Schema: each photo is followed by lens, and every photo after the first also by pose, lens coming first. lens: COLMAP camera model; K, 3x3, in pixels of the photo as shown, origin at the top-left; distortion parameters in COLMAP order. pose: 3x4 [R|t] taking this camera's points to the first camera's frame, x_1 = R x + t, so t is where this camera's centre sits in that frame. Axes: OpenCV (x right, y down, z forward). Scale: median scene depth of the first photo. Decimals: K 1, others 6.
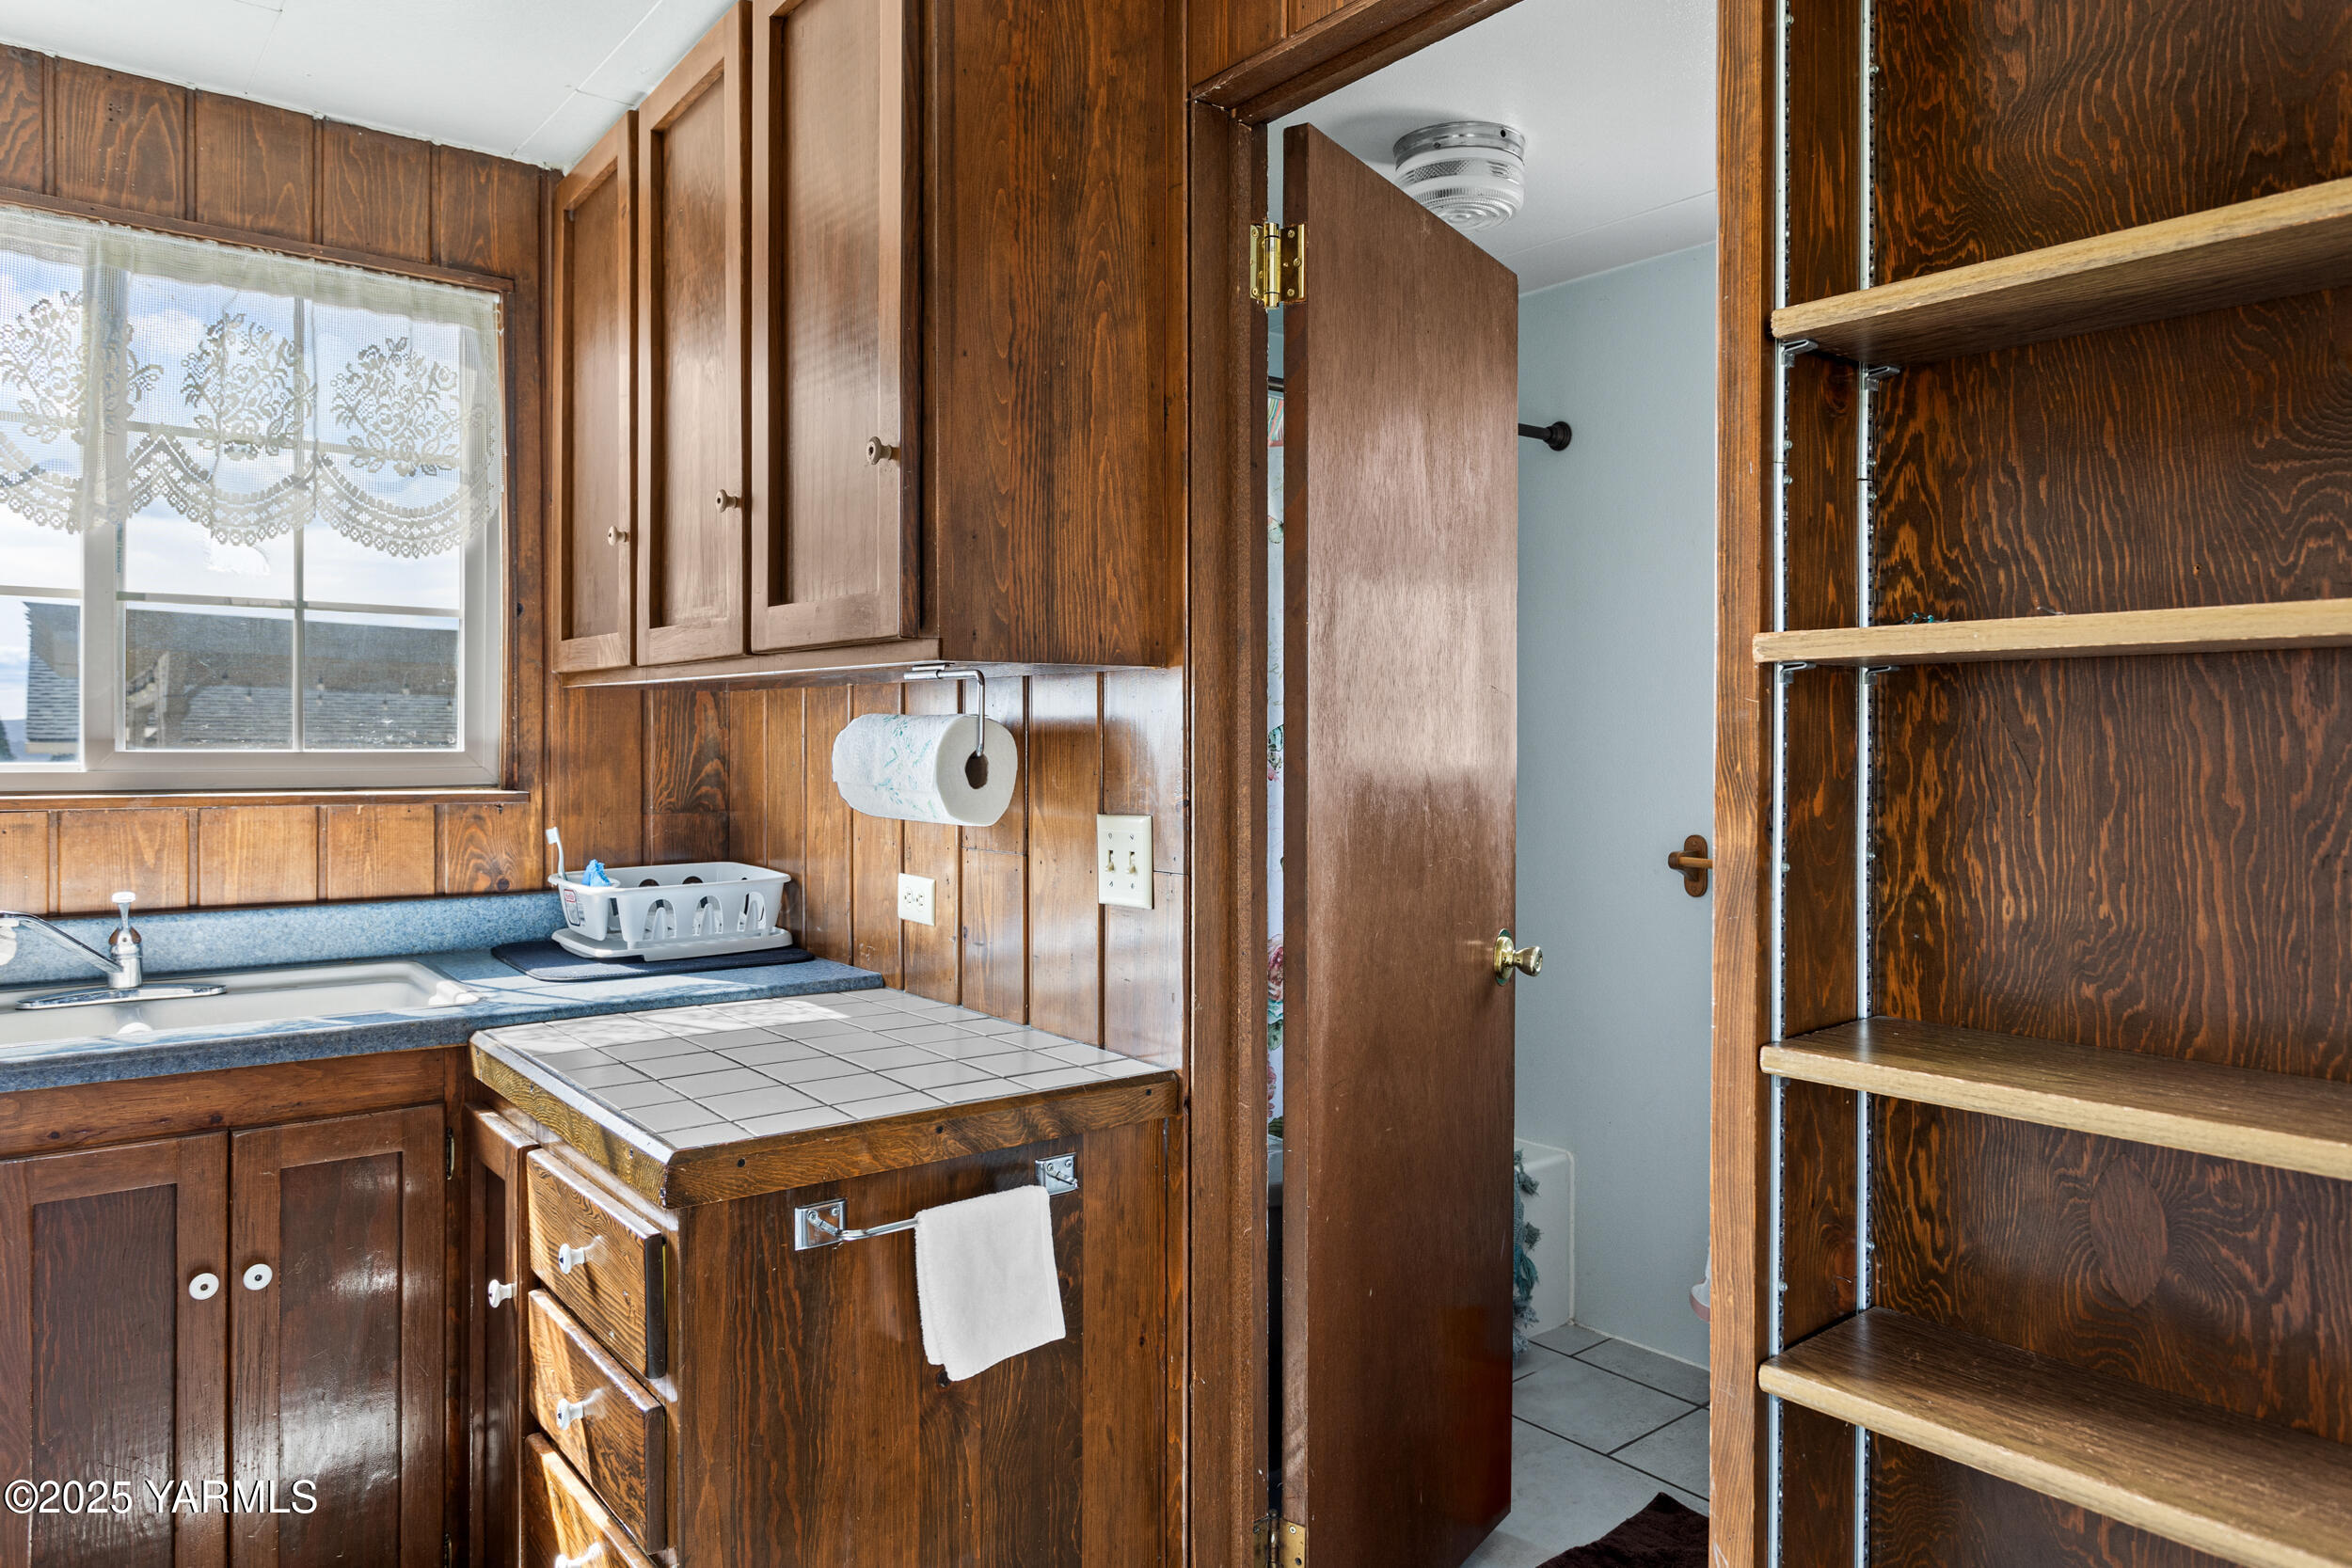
lens RADIAL K [[1540.2, 0, 1135.1], [0, 1540.2, 750.2], [0, 0, 1]] dist [-0.000255, -0.002638]
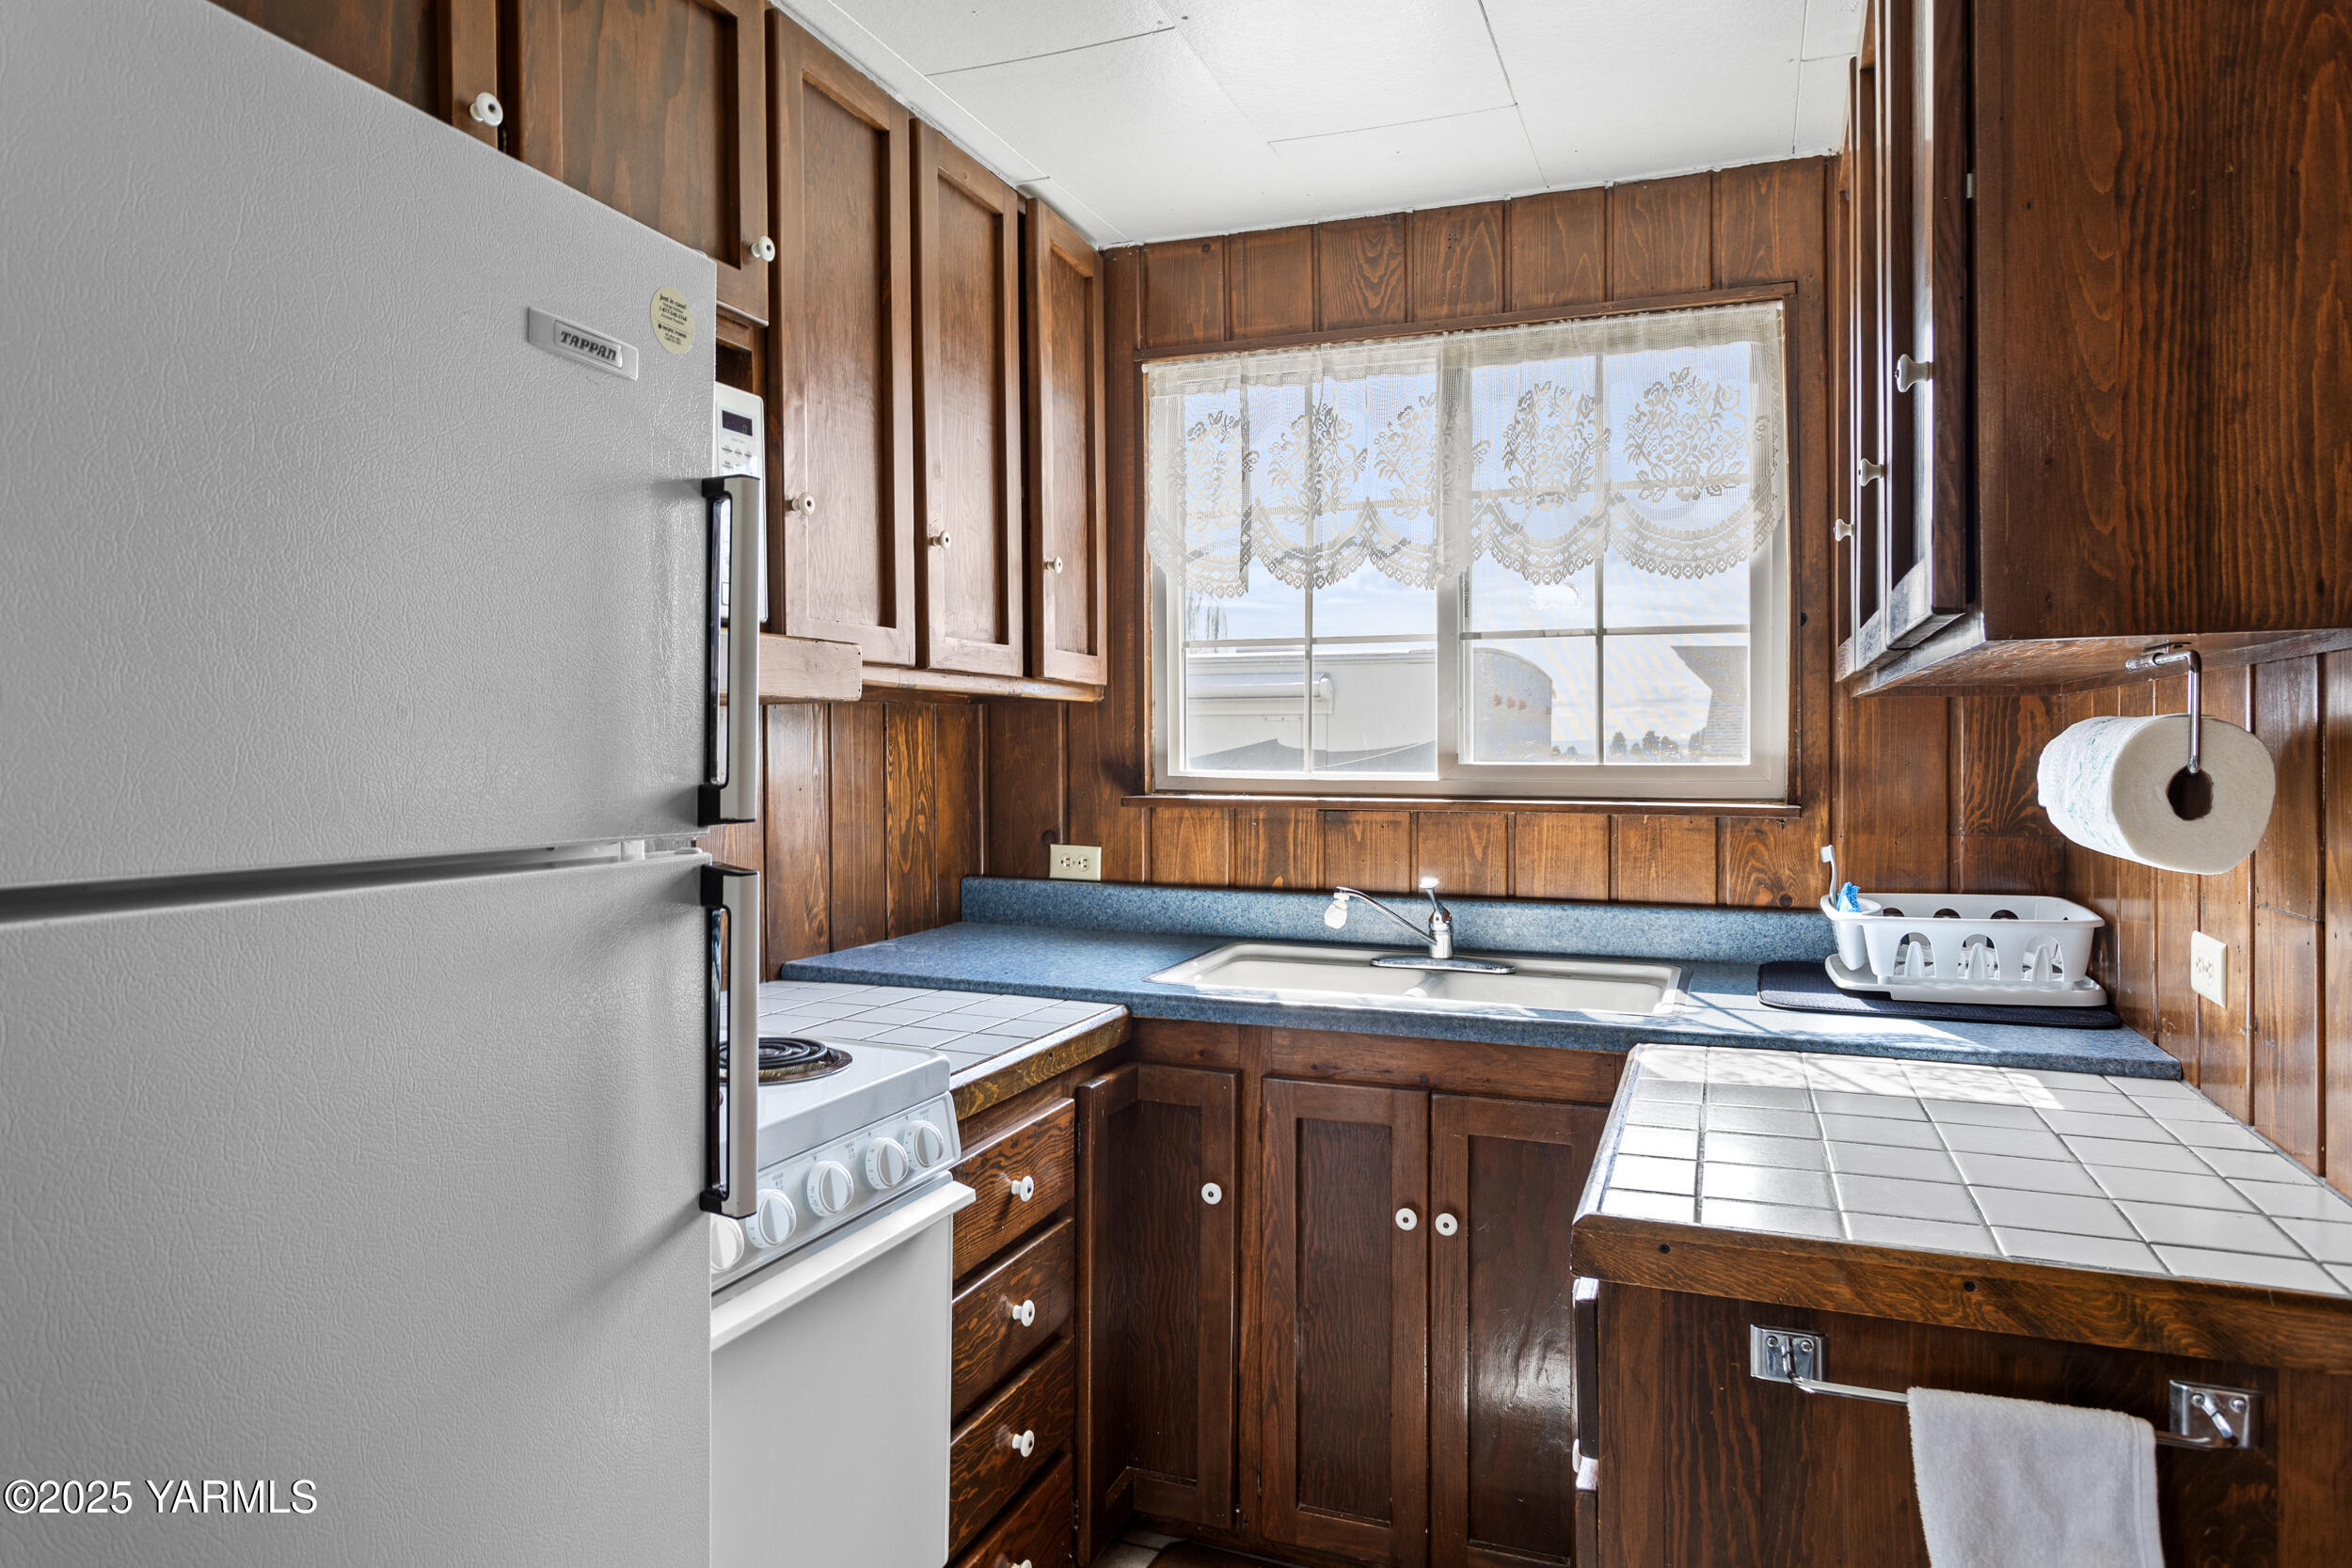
lens RADIAL K [[1393.4, 0, 1182.1], [0, 1393.4, 766.5], [0, 0, 1]] dist [-0.006044, 0.003133]
pose [[0.519537, 0.004185, -0.854438, 0.161329], [-0.002847, 0.999991, 0.003167, -0.000120], [0.854443, 0.000787, 0.519544, 0.229041]]
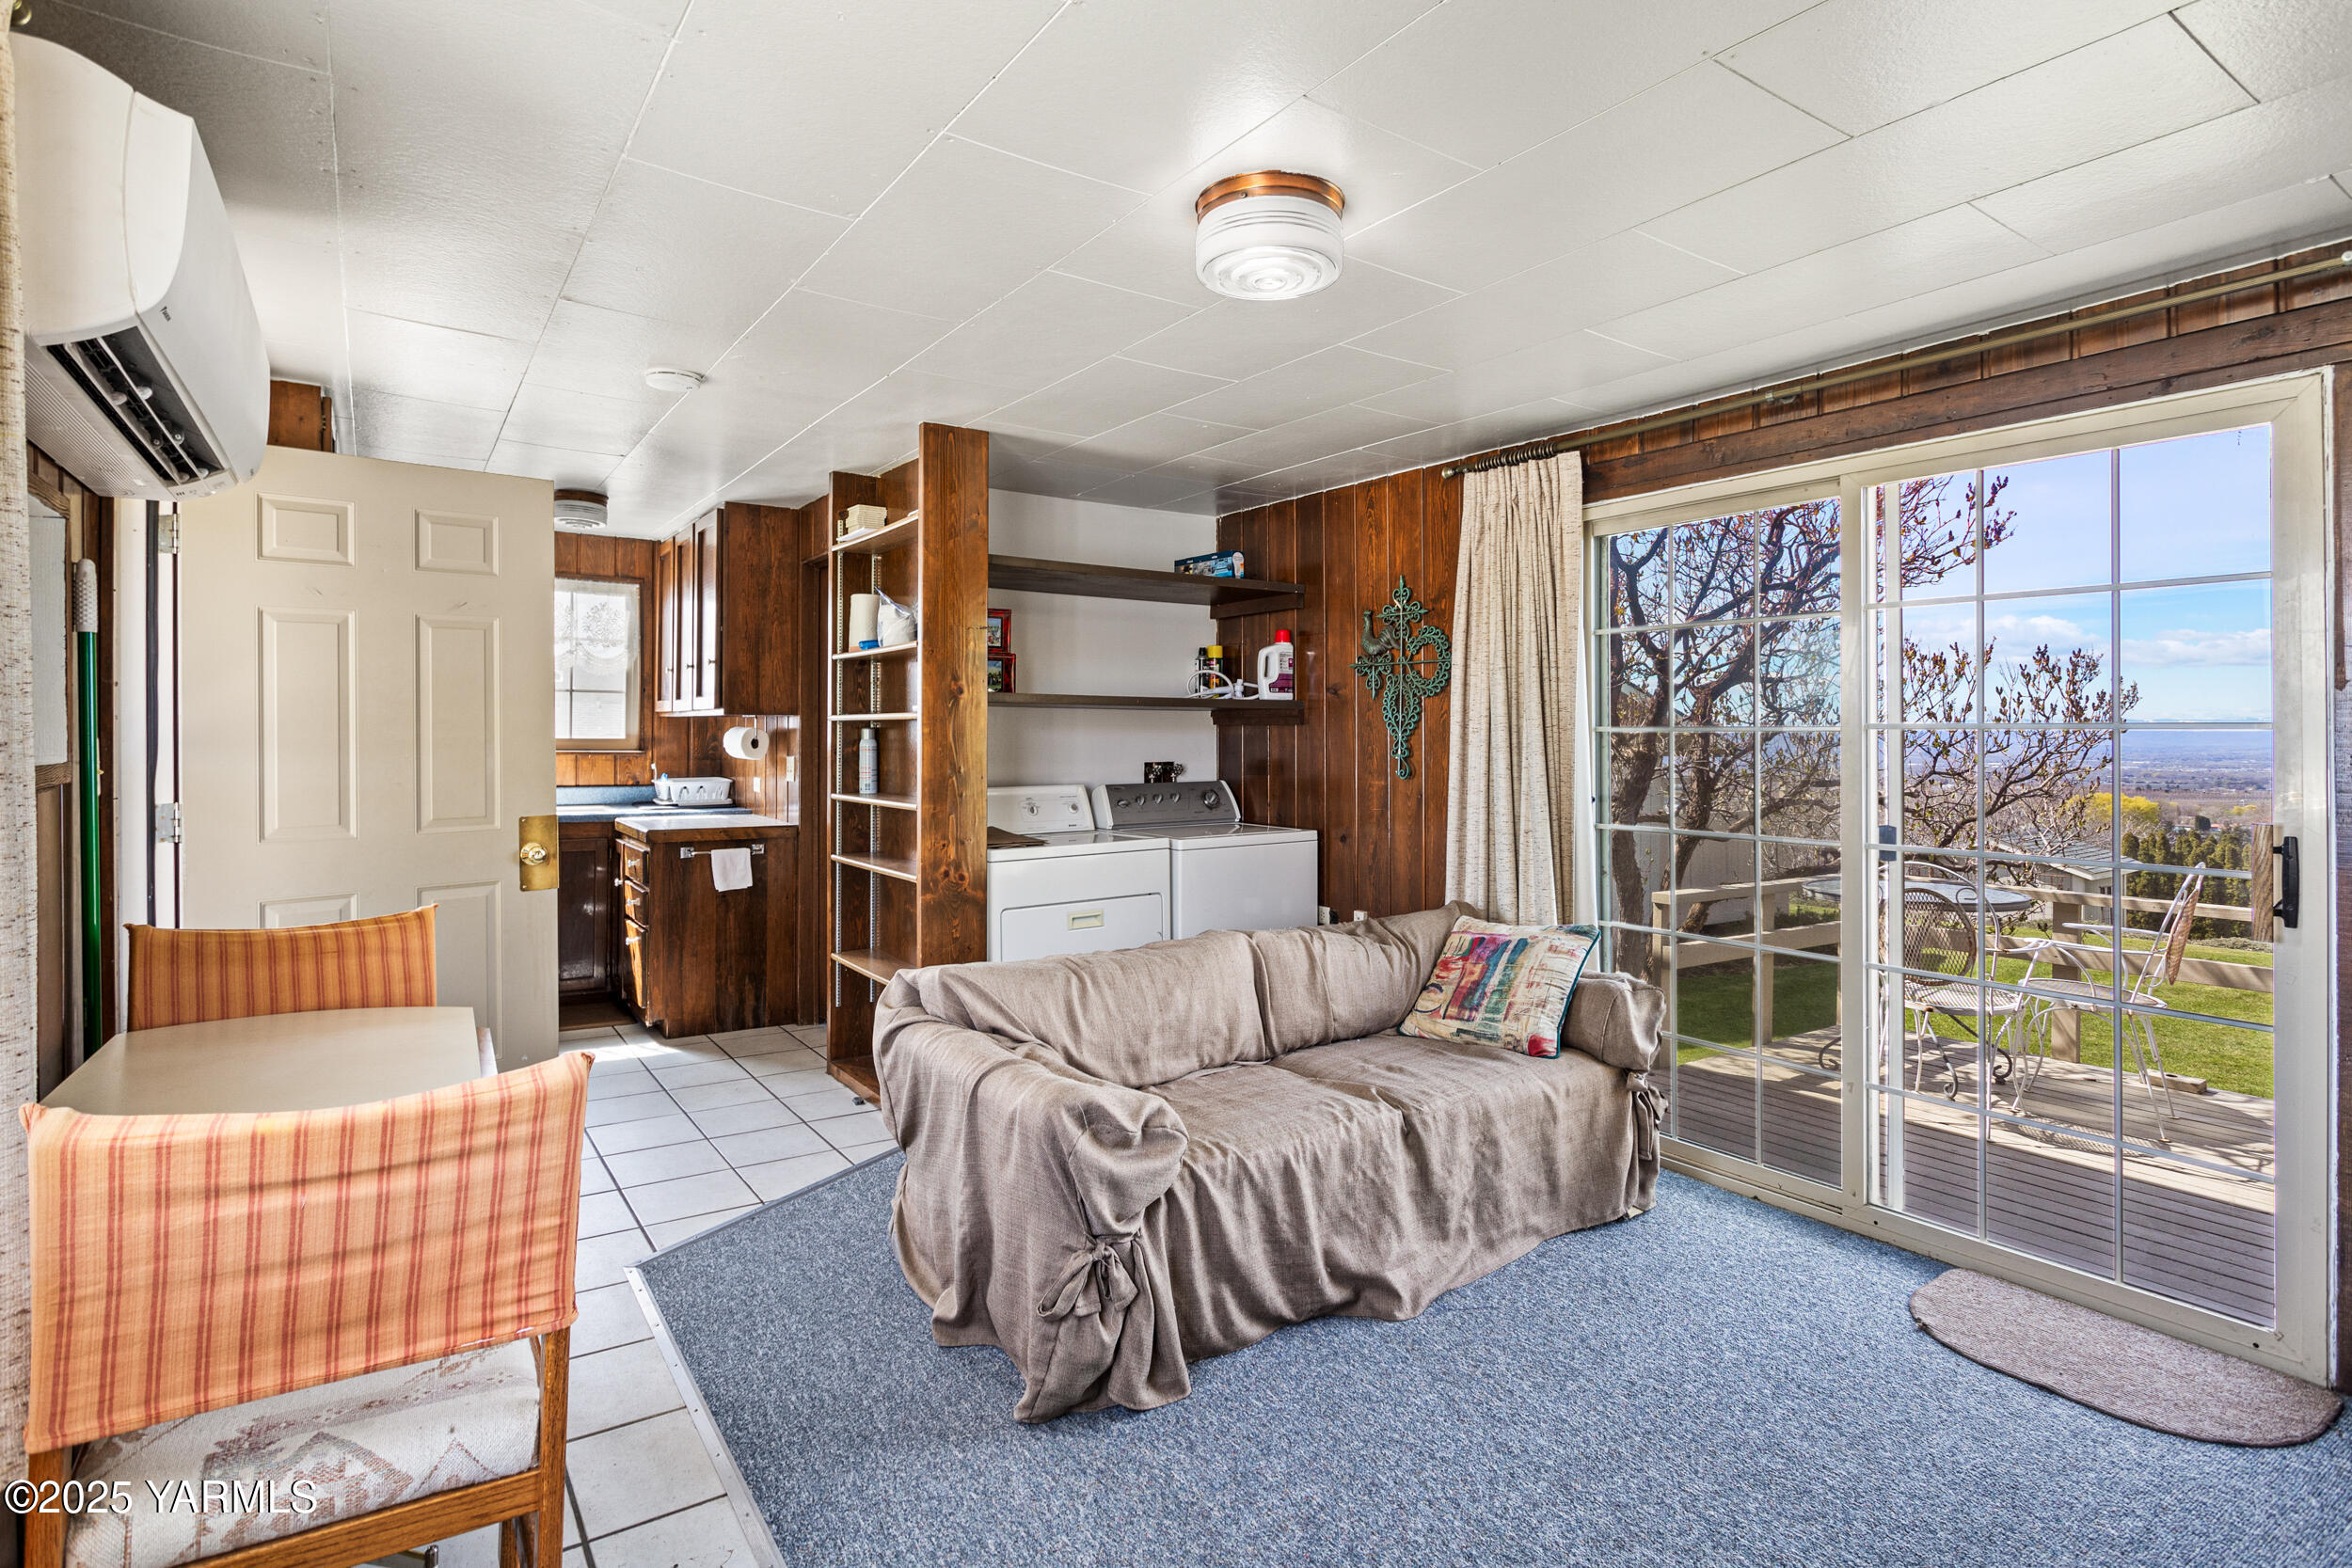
lens RADIAL K [[1203.4, 0, 1170.6], [0, 1203.4, 729.9], [0, 0, 1]] dist [-0.003054, 0.001269]
pose [[0.998584, 0.004400, -0.053022, 0.806274], [-0.005048, 0.999914, -0.012104, 0.008462], [0.052964, 0.012355, 0.998520, -1.378463]]
